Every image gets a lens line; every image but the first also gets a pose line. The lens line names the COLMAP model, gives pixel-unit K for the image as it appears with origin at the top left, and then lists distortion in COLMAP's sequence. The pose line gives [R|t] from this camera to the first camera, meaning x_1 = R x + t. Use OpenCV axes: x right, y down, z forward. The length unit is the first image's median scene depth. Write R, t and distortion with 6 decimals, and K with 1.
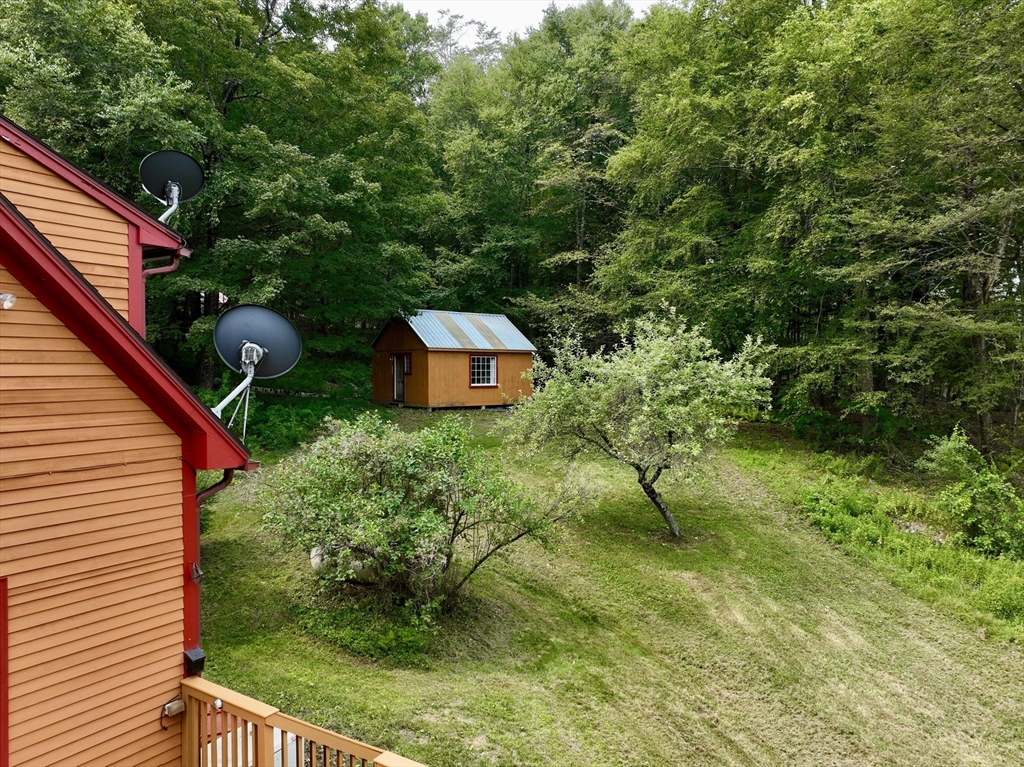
lens RADIAL K [[717.8, 0, 513.9], [0, 717.8, 380.3], [0, 0, 1]] dist [0.008022, 0.000715]
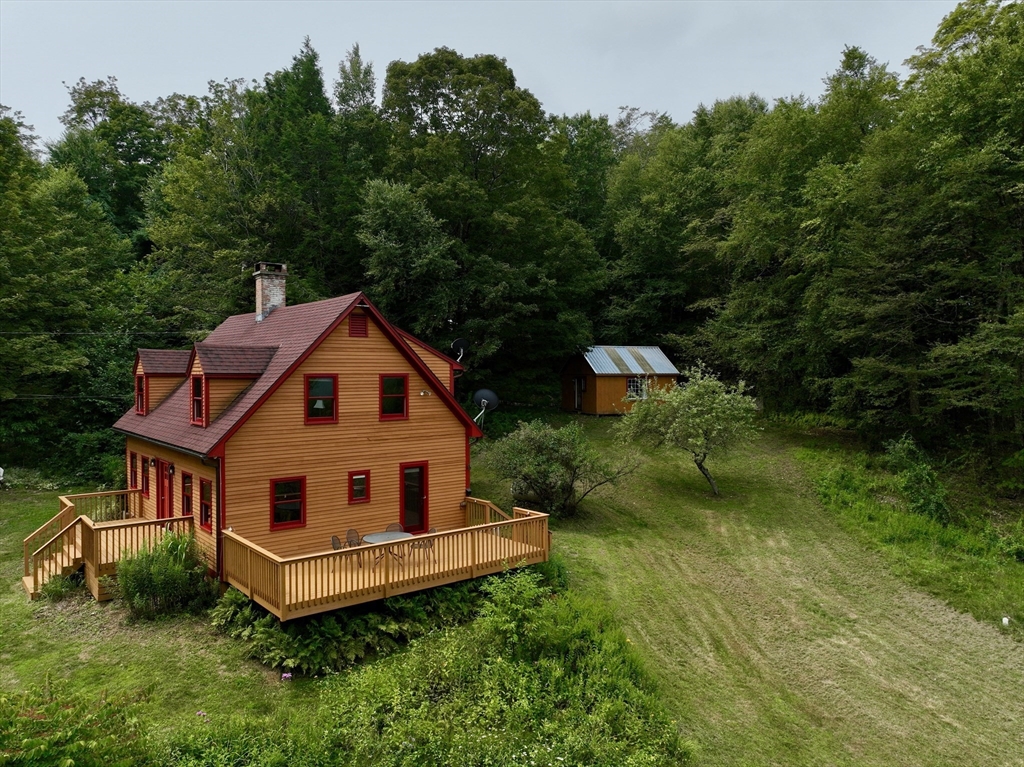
lens RADIAL K [[717.8, 0, 511.5], [0, 717.8, 381.6], [0, 0, 1]] dist [0.008022, 0.000715]
pose [[0.952382, 0.002885, -0.304893, 0.214642], [-0.002996, 0.999996, 0.000106, -0.037997], [0.304892, 0.000813, 0.952386, -0.594487]]
